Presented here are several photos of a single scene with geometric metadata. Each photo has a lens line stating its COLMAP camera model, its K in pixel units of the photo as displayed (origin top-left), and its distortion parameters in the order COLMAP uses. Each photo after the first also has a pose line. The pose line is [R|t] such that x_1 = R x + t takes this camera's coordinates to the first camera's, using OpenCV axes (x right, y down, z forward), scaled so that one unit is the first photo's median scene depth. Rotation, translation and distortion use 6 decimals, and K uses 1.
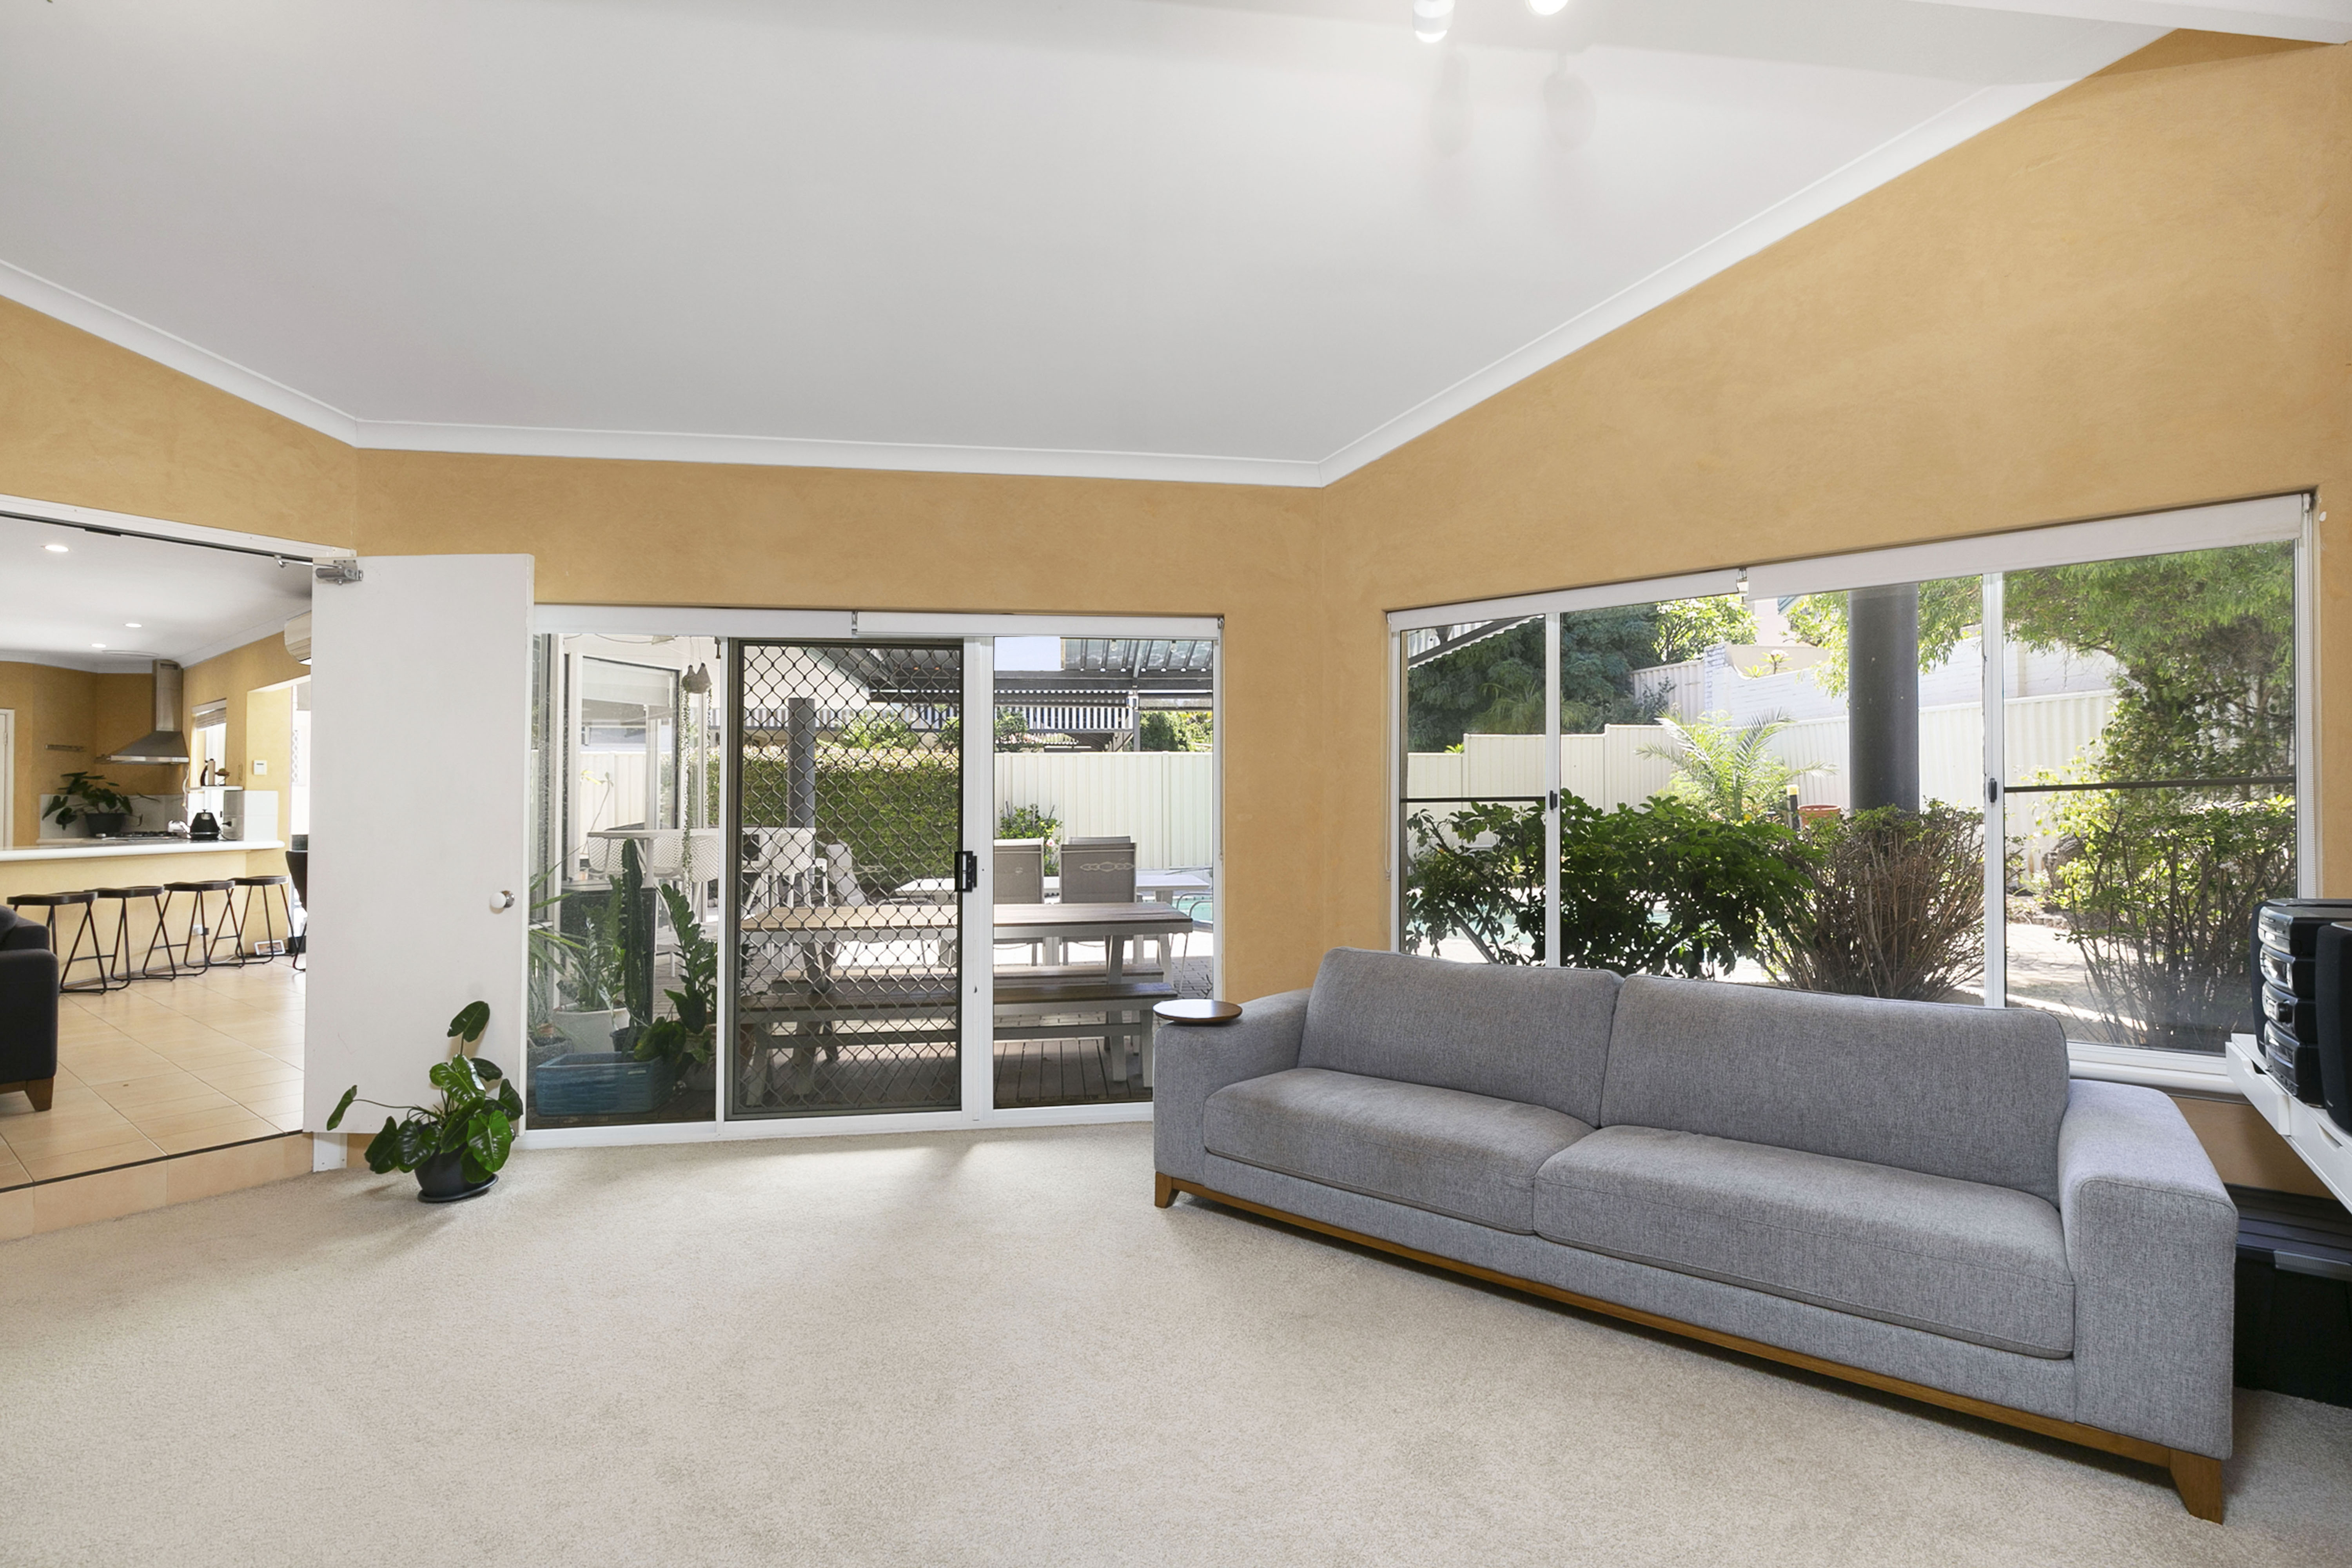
lens RADIAL K [[1035.9, 0, 1176.0], [0, 1035.9, 784.0], [0, 0, 1]] dist [0.001666, 0.000250]
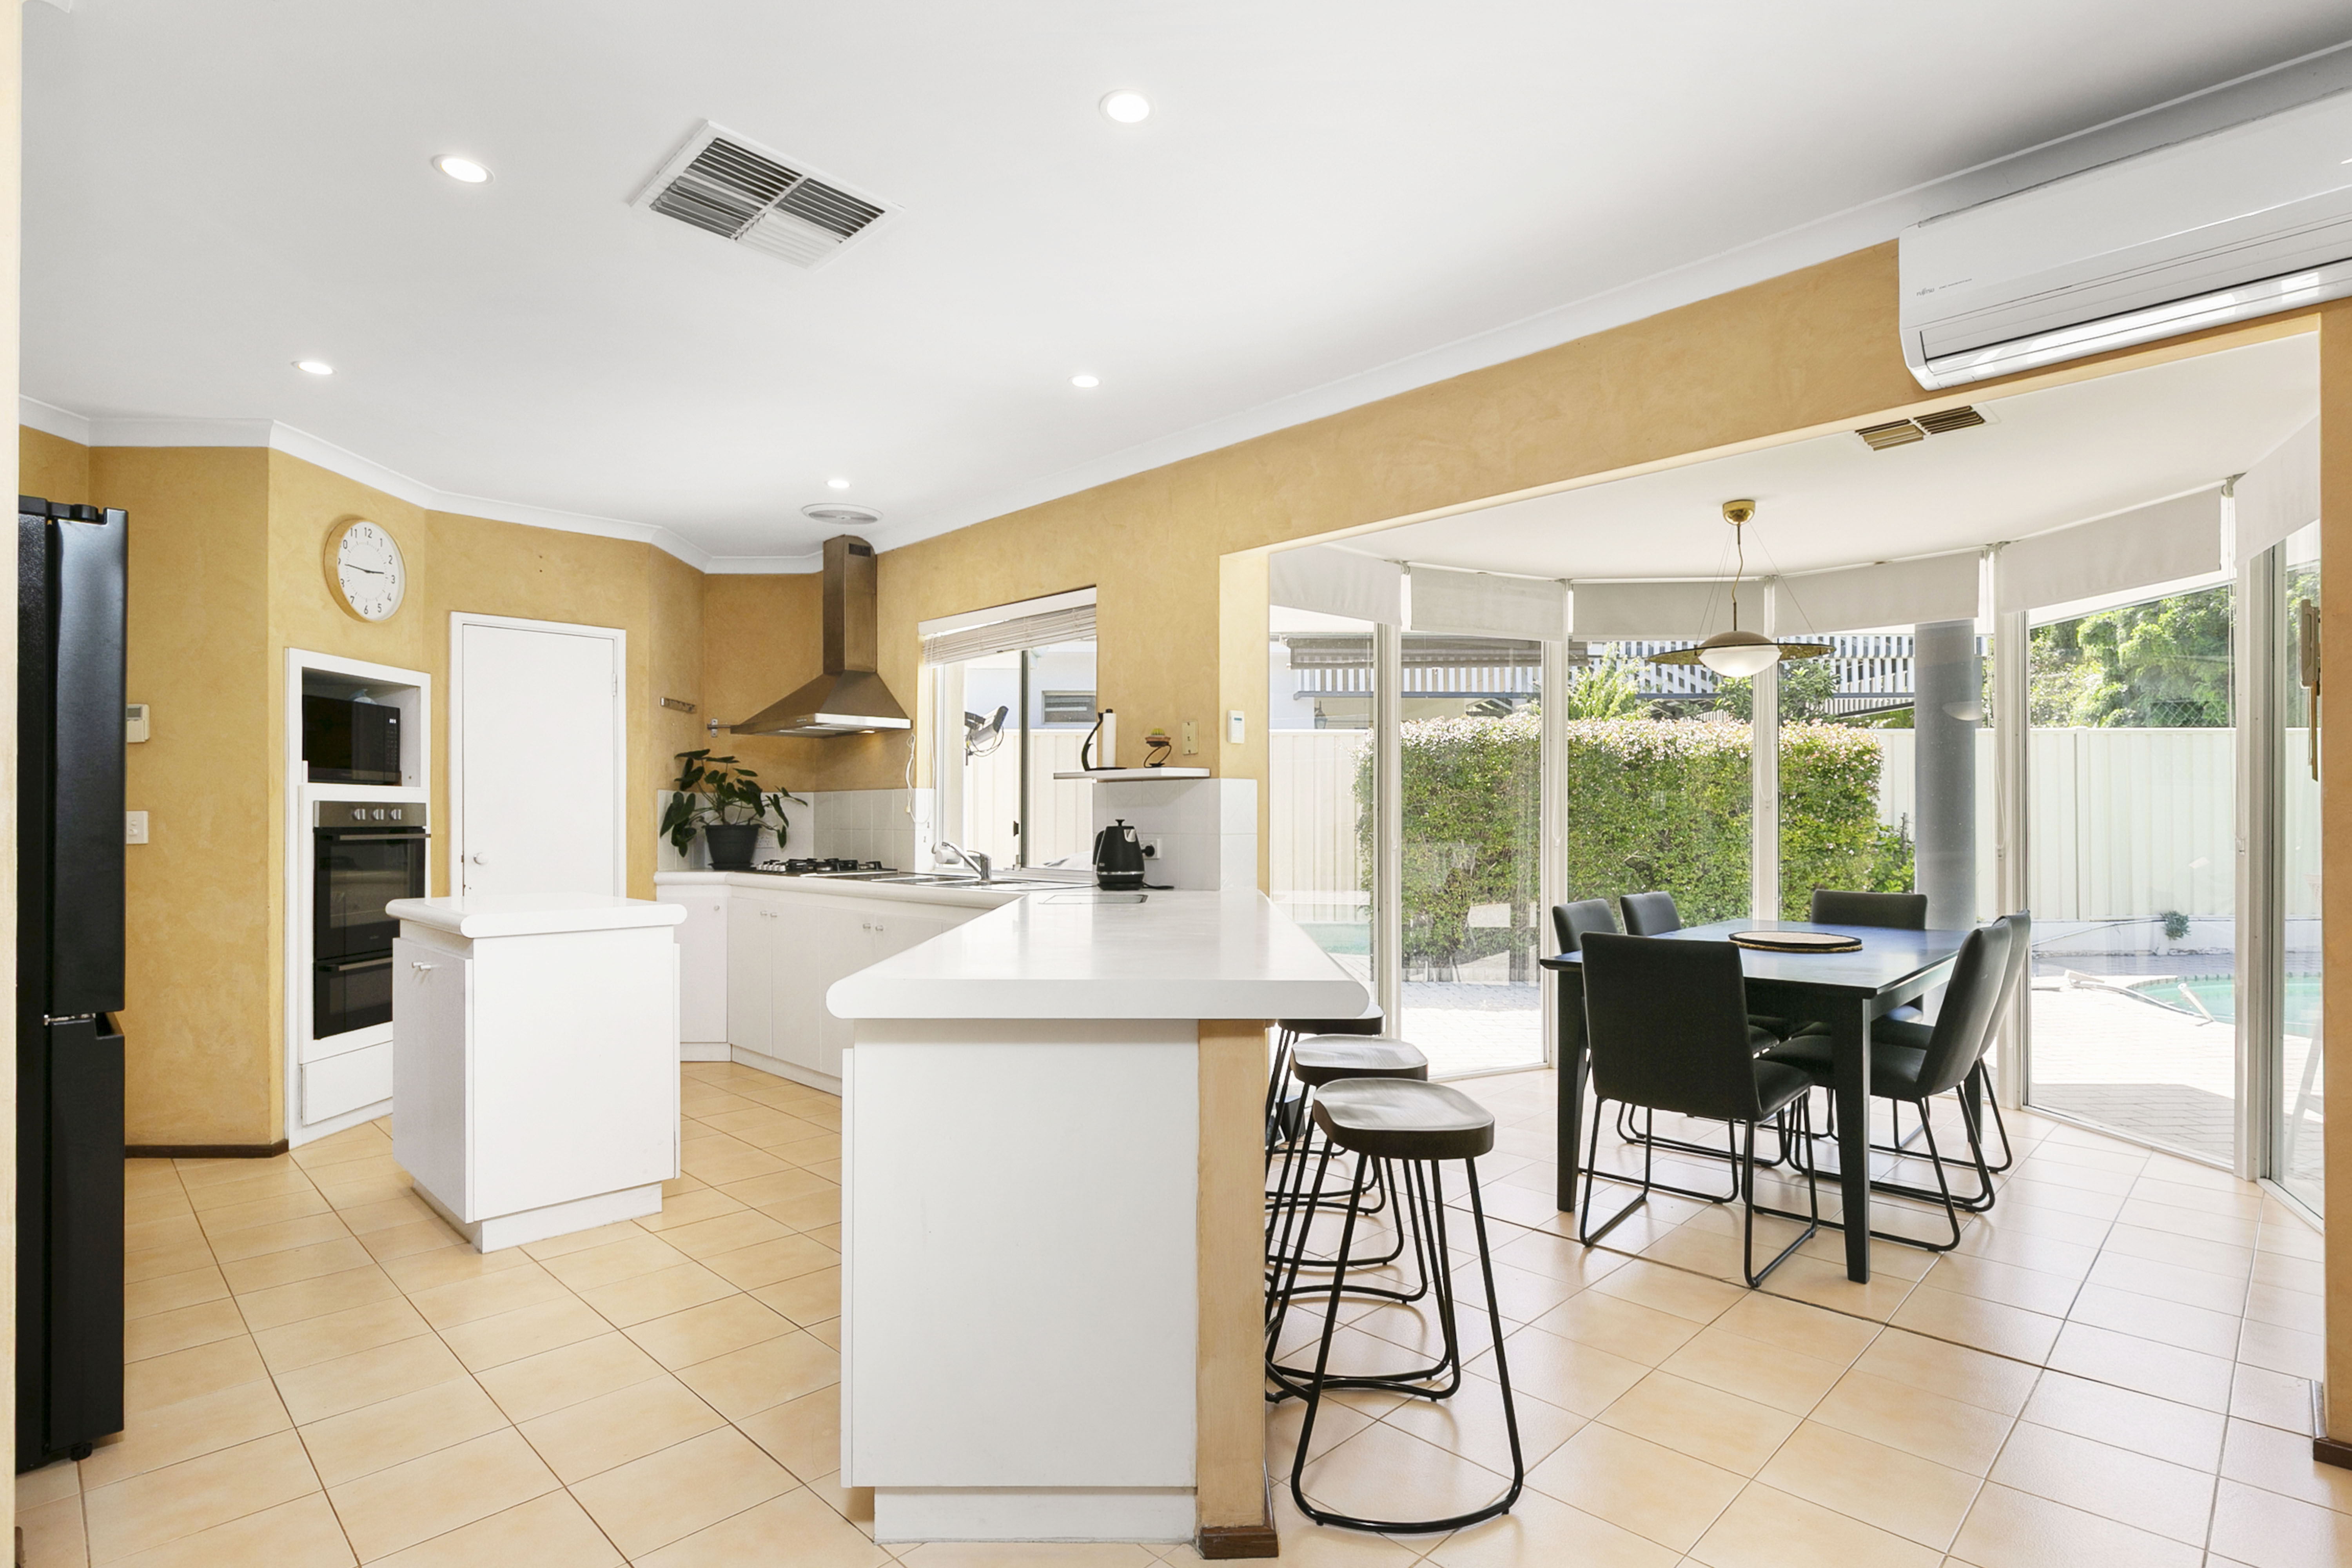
lens RADIAL K [[1211.4, 0, 1186.9], [0, 1211.4, 816.7], [0, 0, 1]] dist [-0.000938, -0.000476]
pose [[0.993318, -0.000433, -0.115411, -0.782342], [0.002884, 0.999774, 0.021074, 0.011442], [0.115375, -0.021266, 0.993094, 0.429070]]
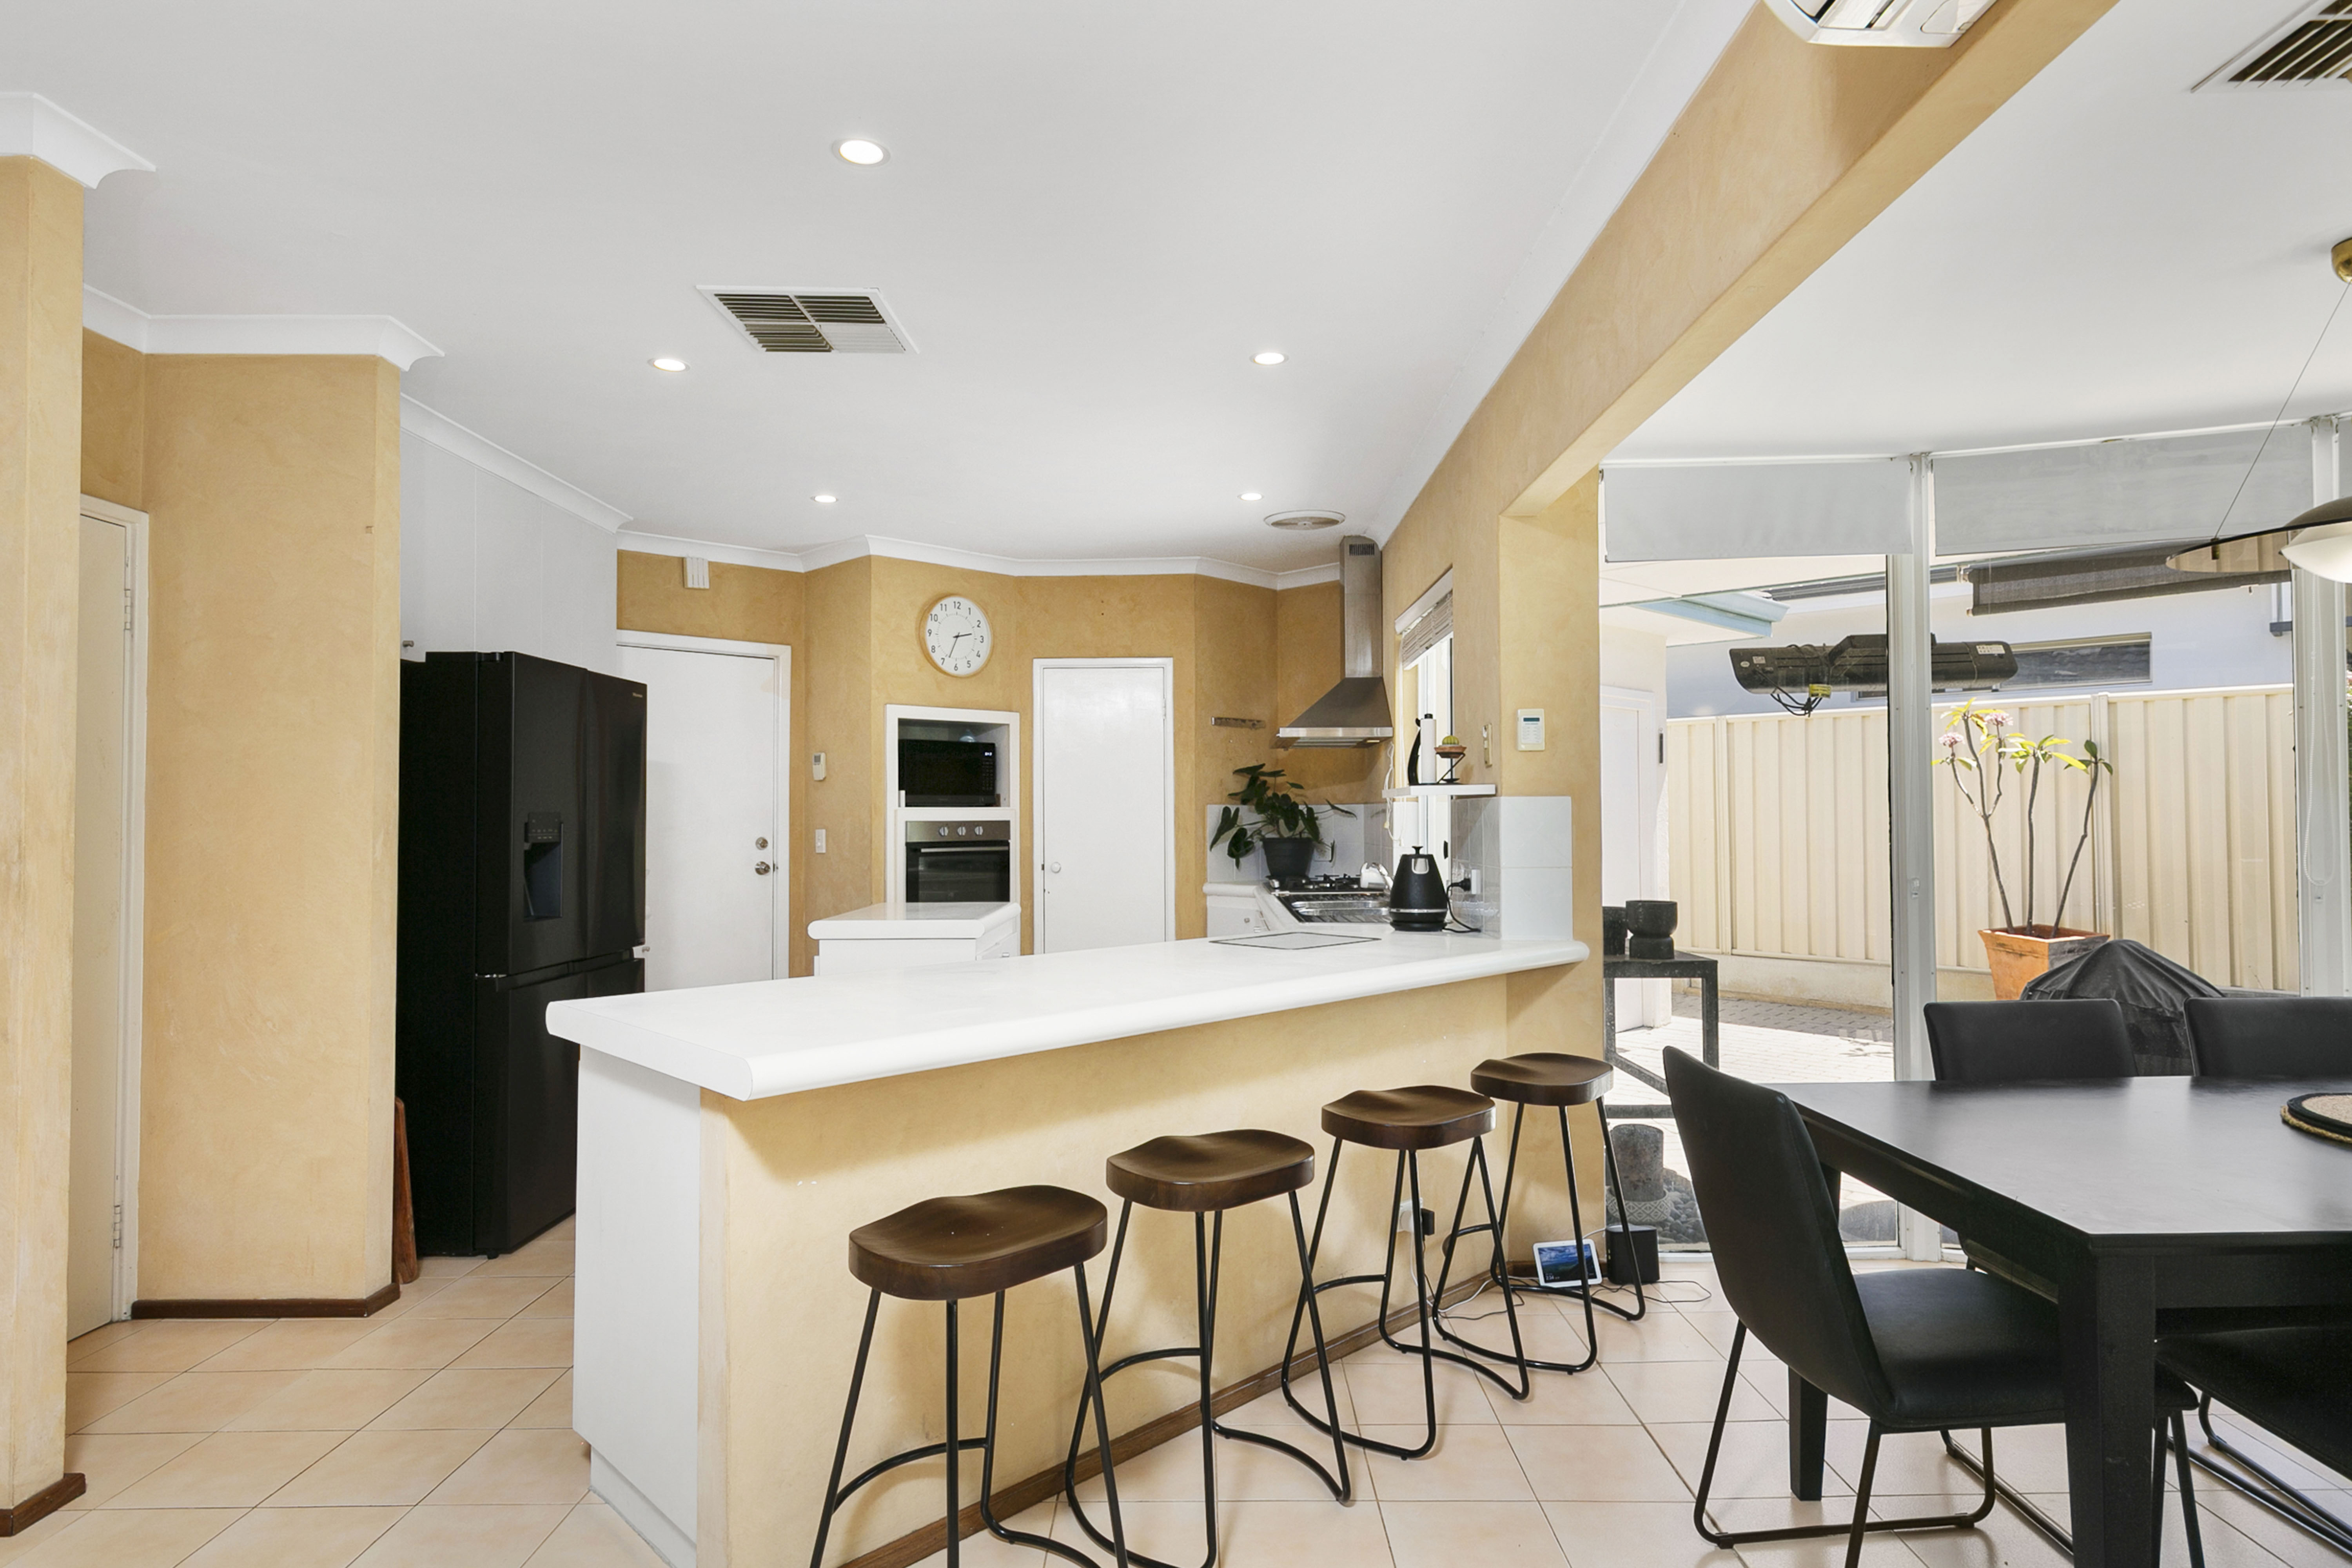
lens RADIAL K [[1335.4, 0, 1176.0], [0, 1335.4, 784.0], [0, 0, 1]] dist [0.000307, 0.000174]
pose [[0.592722, -0.020232, -0.805153, -0.541029], [0.025182, 0.999661, -0.006582, 0.002476], [0.805013, -0.016374, 0.593031, 0.582202]]
